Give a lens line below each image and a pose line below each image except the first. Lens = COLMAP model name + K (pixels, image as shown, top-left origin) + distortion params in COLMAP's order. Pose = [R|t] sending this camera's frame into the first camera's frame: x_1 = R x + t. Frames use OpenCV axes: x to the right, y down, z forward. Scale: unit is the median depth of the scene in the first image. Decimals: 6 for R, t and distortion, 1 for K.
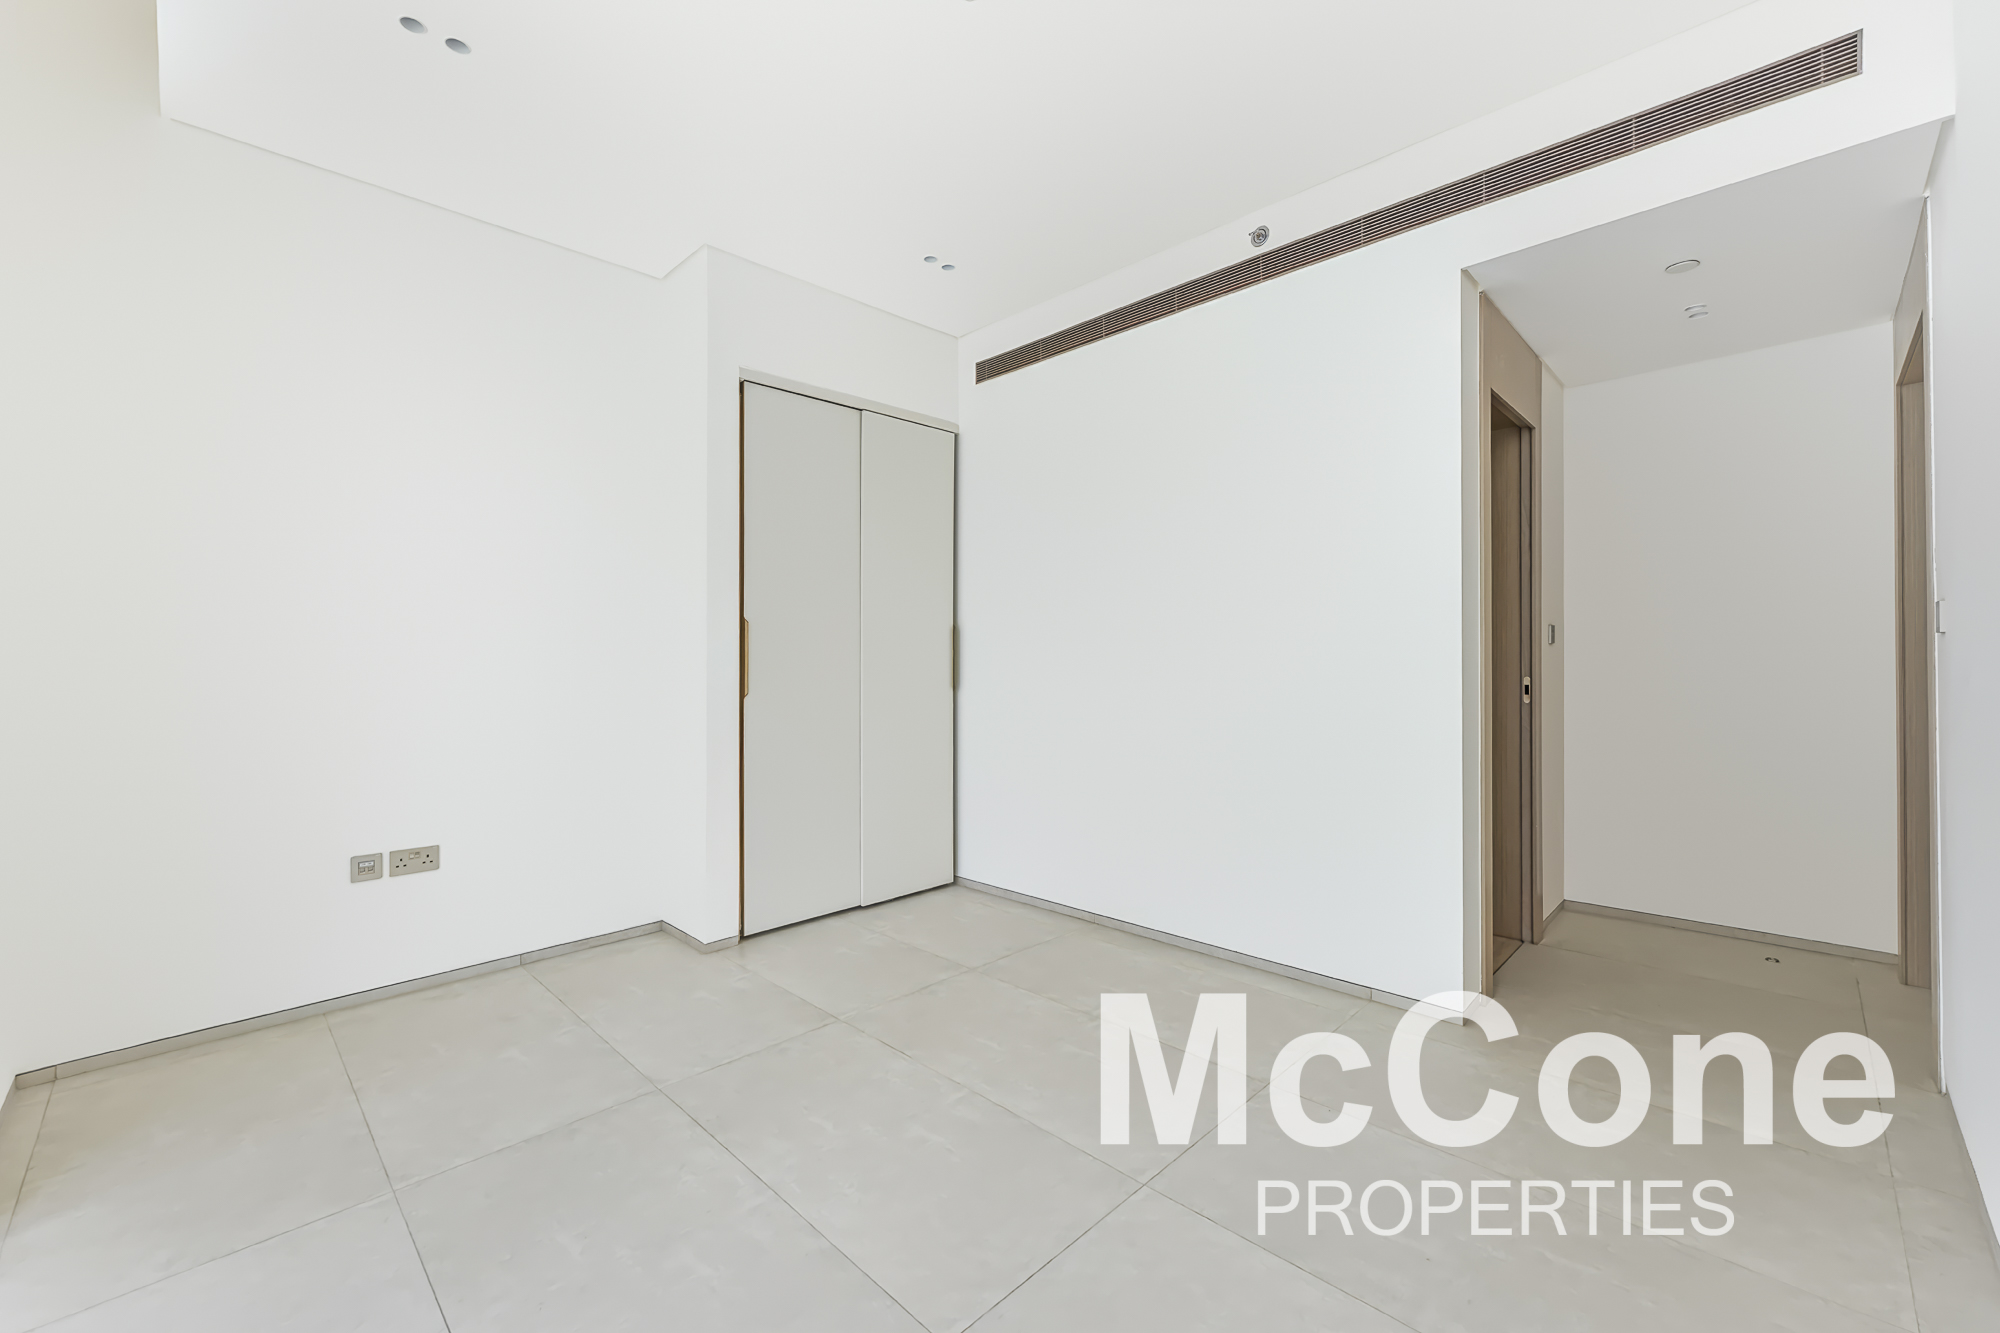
lens RADIAL K [[985.0, 0, 1190.1], [0, 985.0, 664.2], [0, 0, 1]] dist [0.001370, 0.001121]
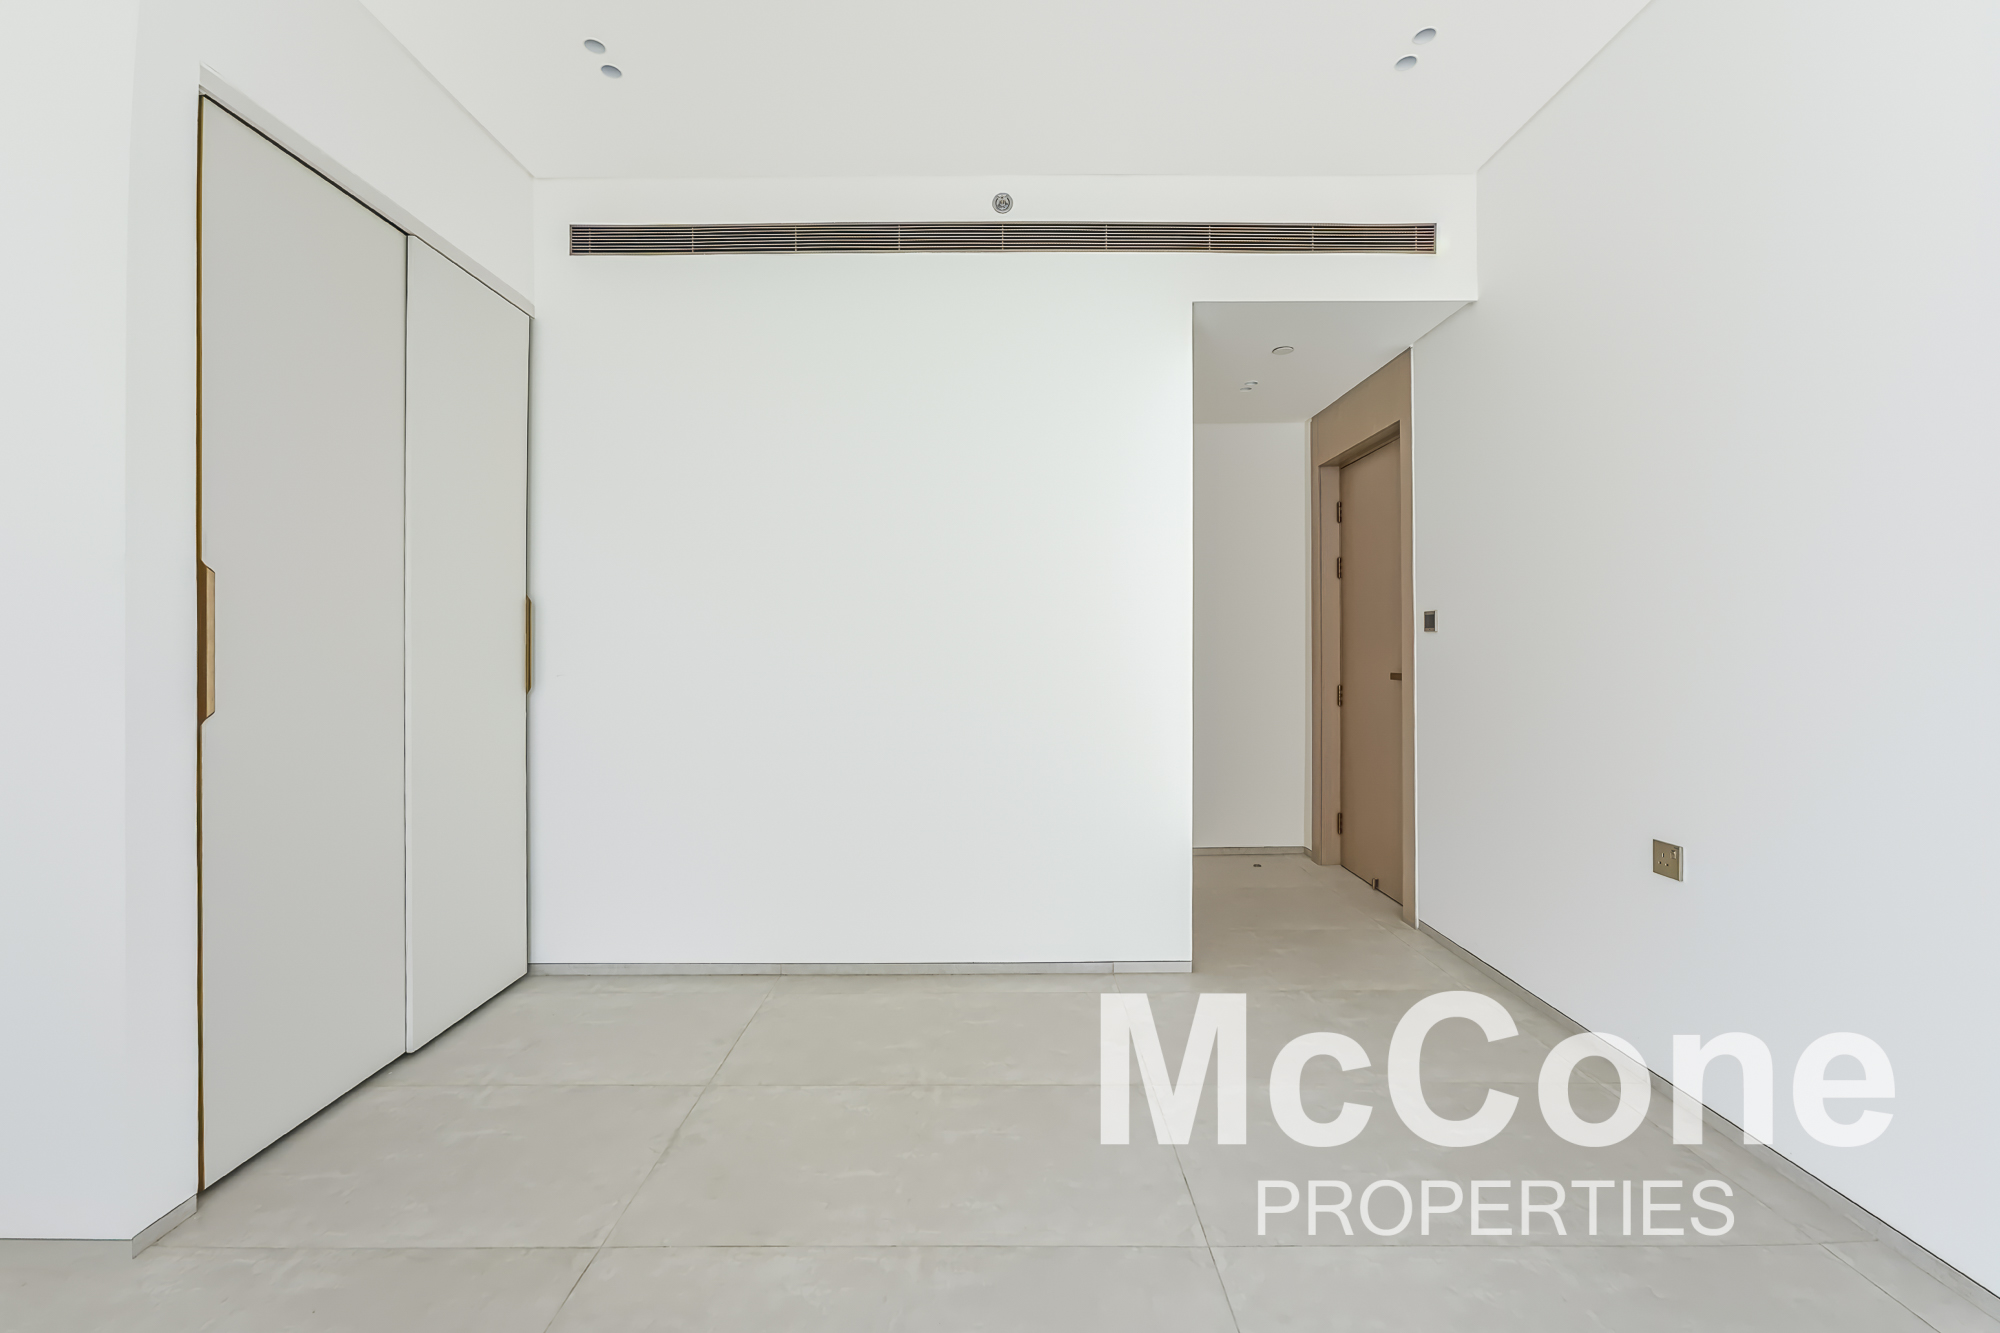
lens RADIAL K [[827.6, 0, 985.7], [0, 827.6, 658.1], [0, 0, 1]] dist [0.000326, 0.000416]
pose [[0.708687, -0.004247, 0.705510, -0.471971], [0.002807, 0.999991, 0.003201, 0.001567], [-0.705517, -0.000288, 0.708693, 0.416156]]
